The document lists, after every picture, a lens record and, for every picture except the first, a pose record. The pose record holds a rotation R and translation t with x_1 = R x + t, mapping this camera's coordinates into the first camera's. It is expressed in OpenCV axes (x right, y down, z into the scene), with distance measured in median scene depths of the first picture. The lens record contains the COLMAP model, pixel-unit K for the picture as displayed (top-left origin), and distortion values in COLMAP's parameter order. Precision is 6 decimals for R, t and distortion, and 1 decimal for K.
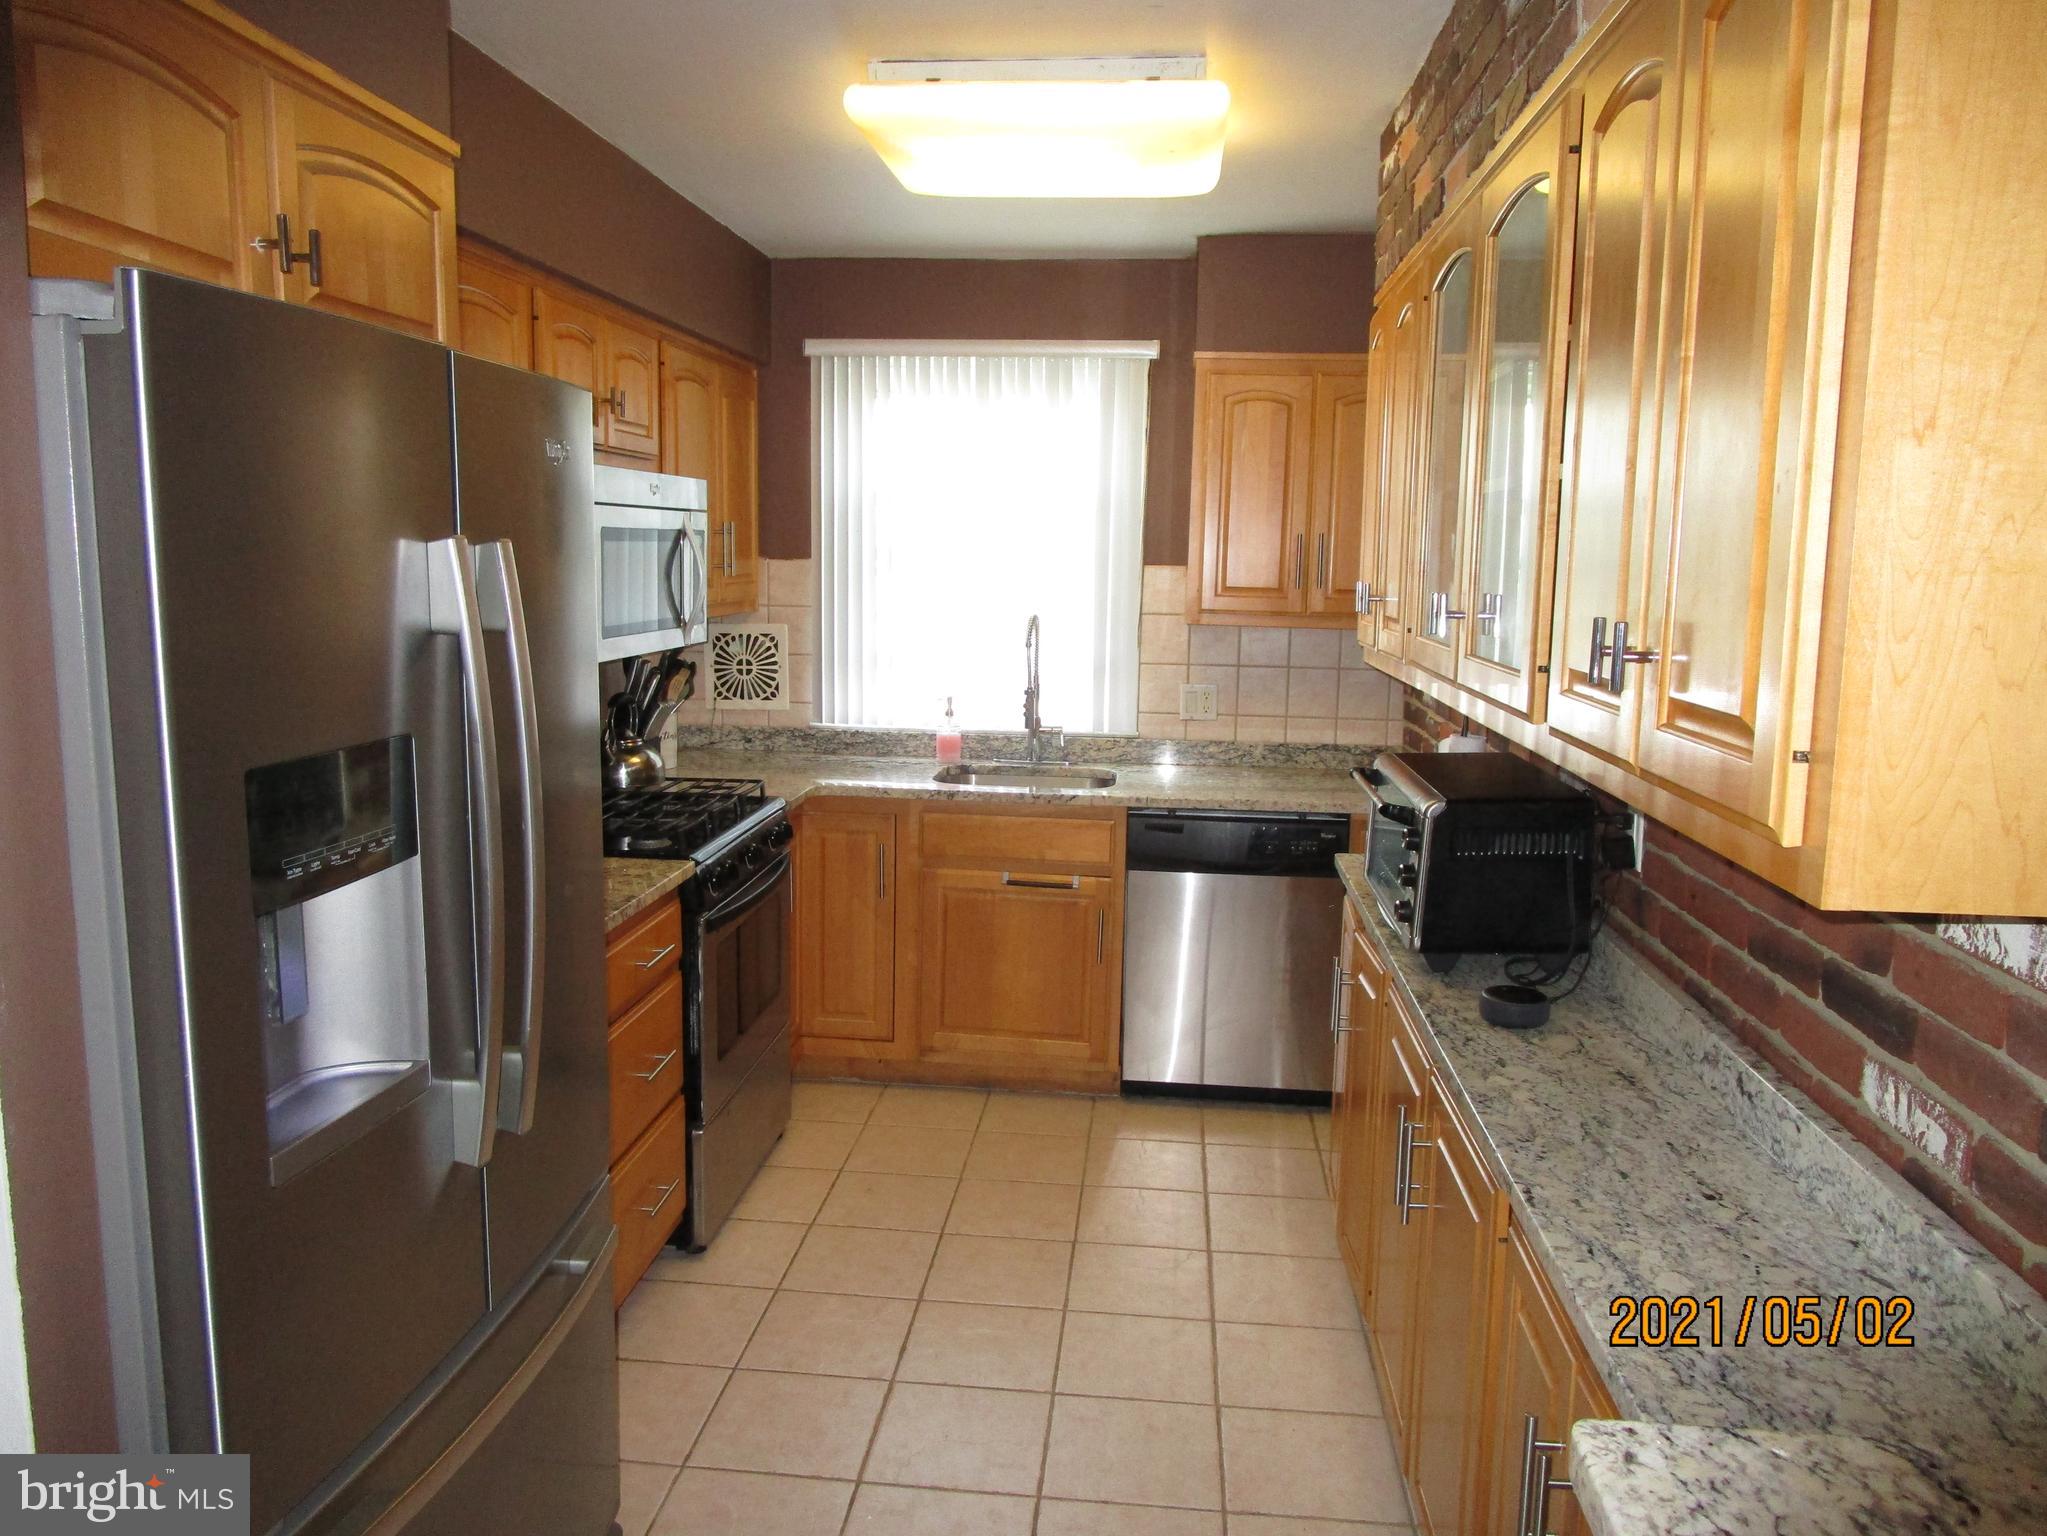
lens RADIAL K [[1461.2, 0, 1011.2], [0, 1461.2, 764.6], [0, 0, 1]] dist [-0.038790, 0.020966]
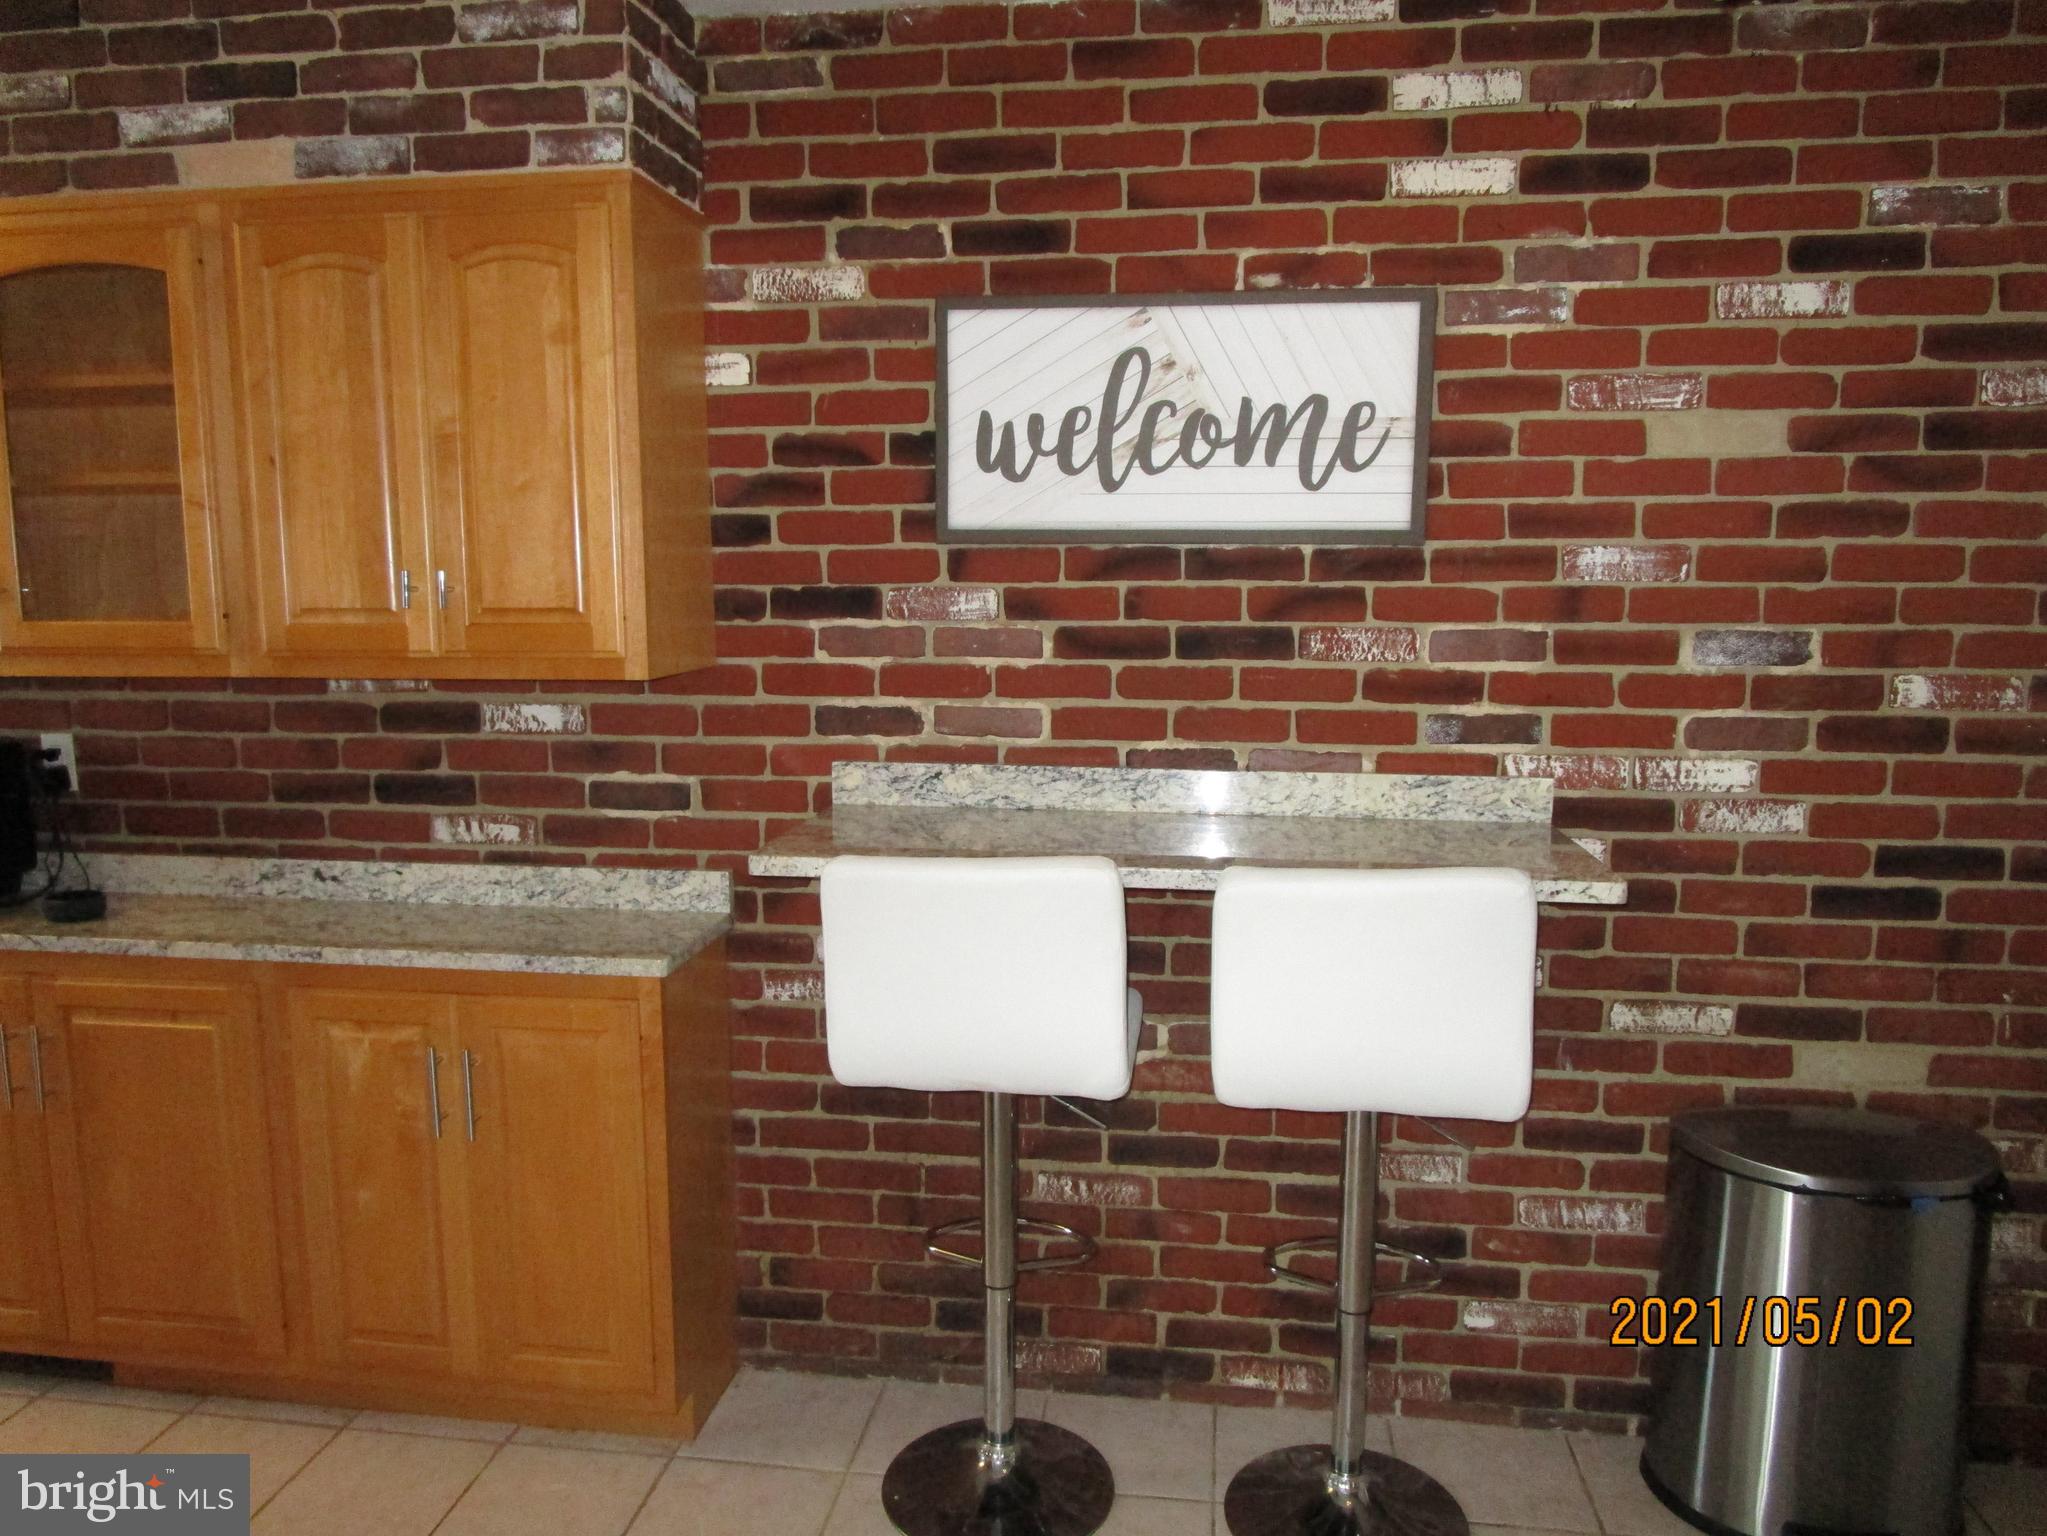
lens RADIAL K [[1461.2, 0, 1025.6], [0, 1461.2, 766.8], [0, 0, 1]] dist [-0.038790, 0.020966]
pose [[0.027682, -0.153901, 0.987698, -0.414984], [0.146410, 0.978046, 0.148294, -0.006150], [-0.988837, 0.140504, 0.049607, 0.062465]]
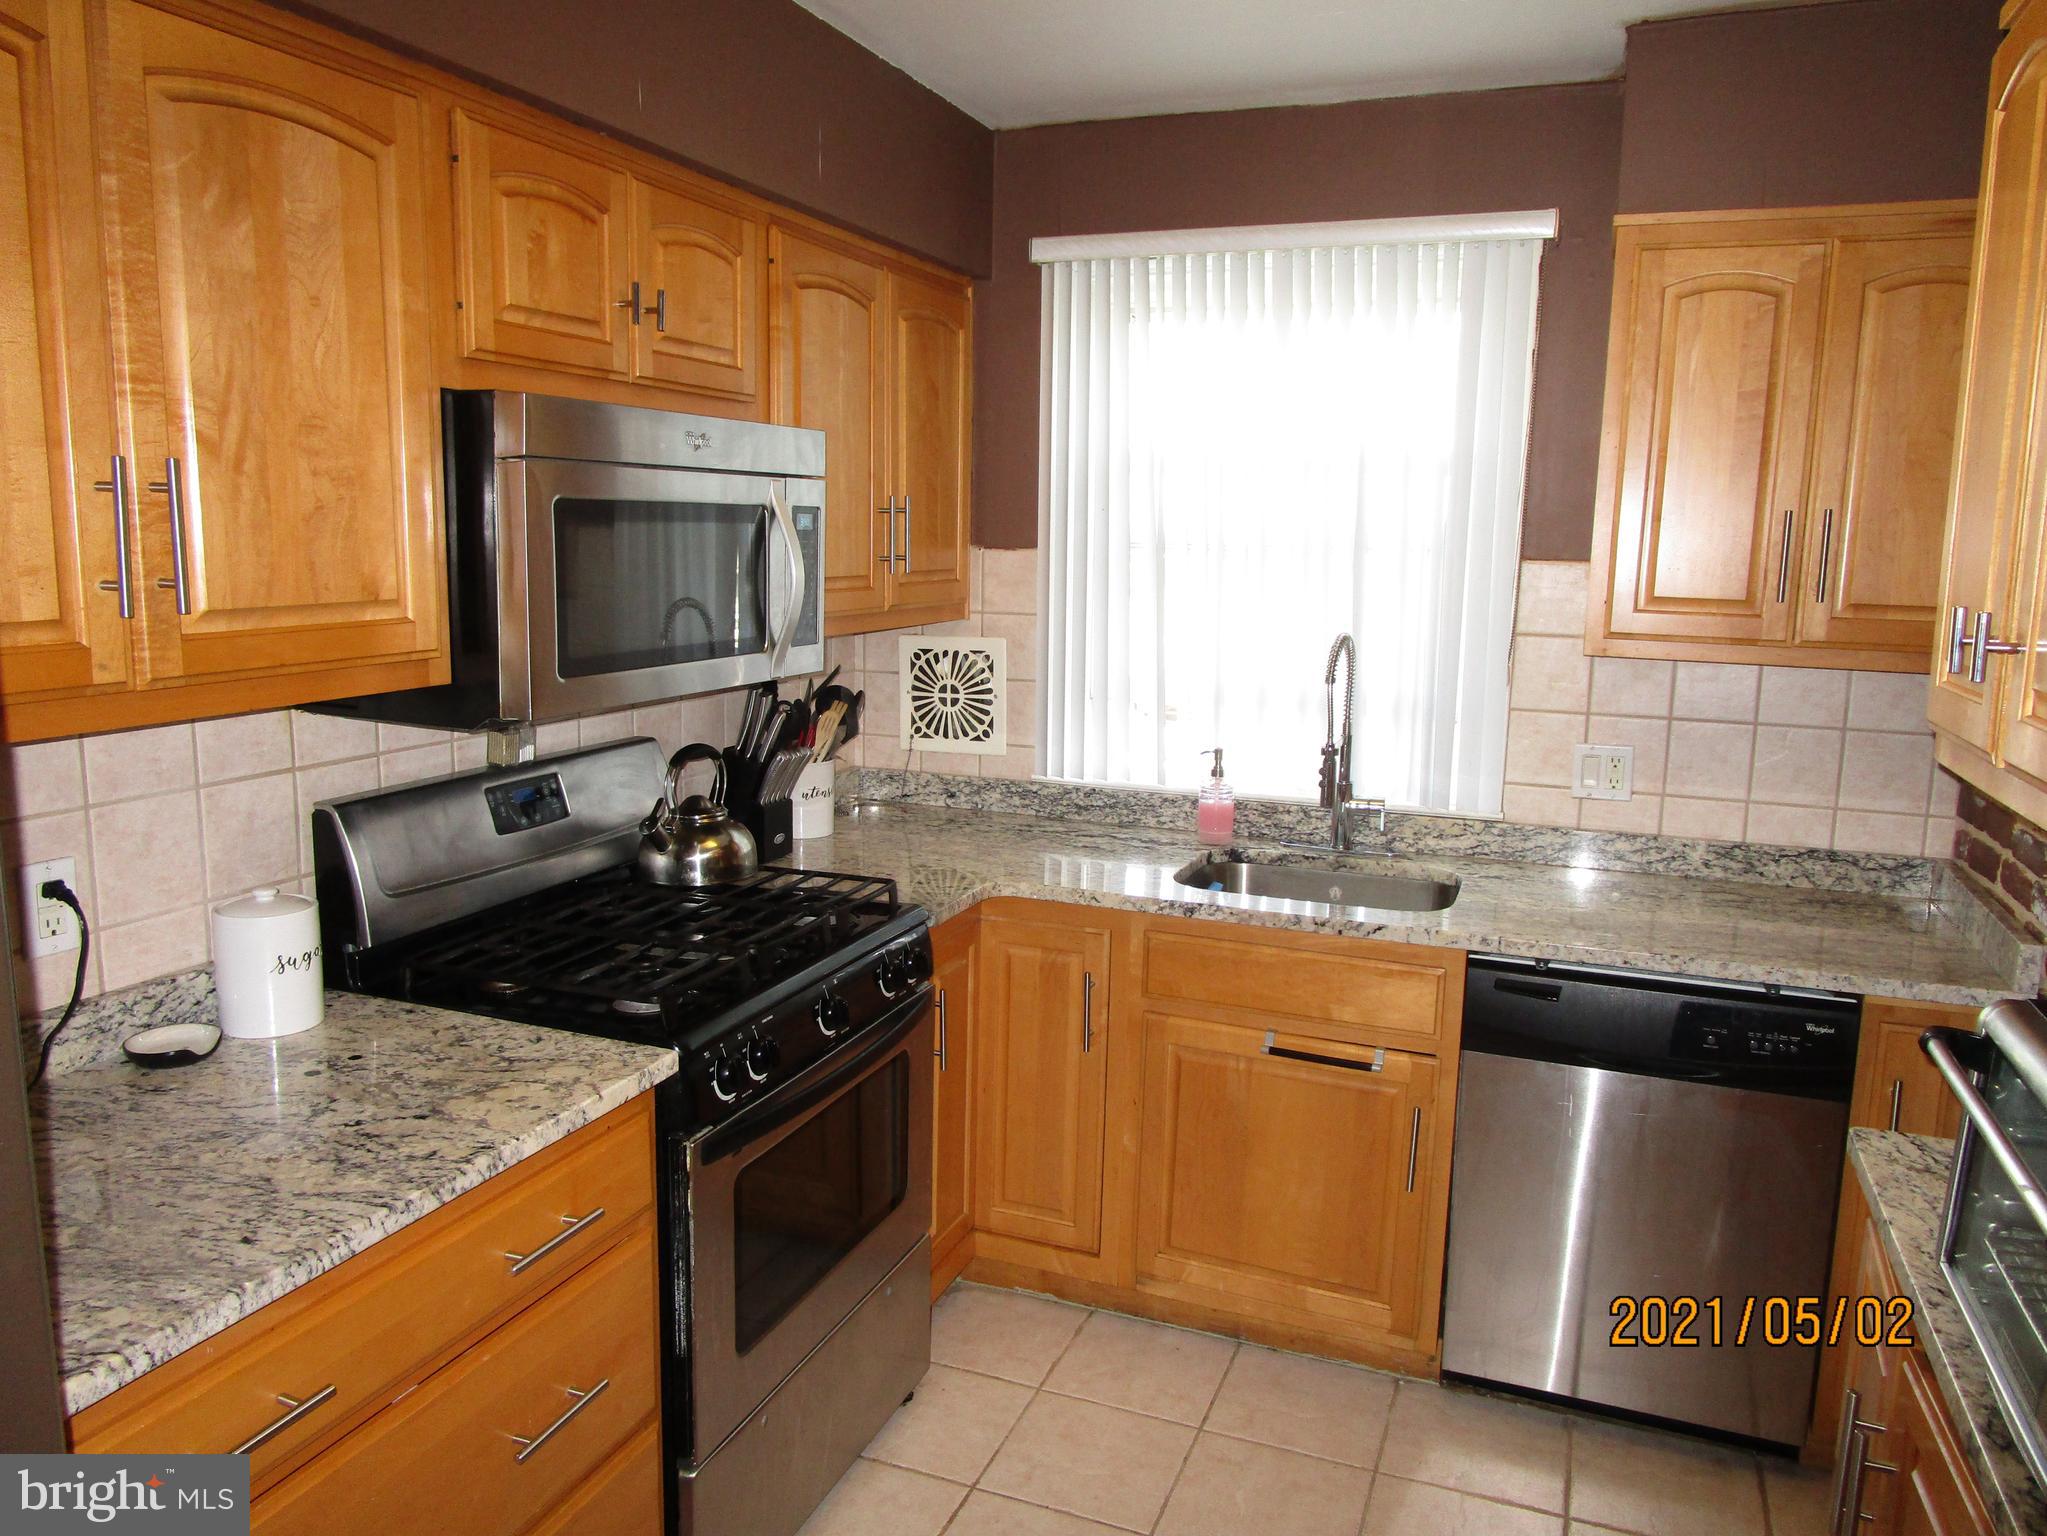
lens RADIAL K [[1461.2, 0, 1015.7], [0, 1461.2, 767.2], [0, 0, 1]] dist [-0.038790, 0.020966]
pose [[0.962589, 0.041728, -0.267734, 0.056017], [-0.039155, 0.999121, 0.014945, -0.049361], [0.268122, -0.003903, 0.963377, 0.343239]]
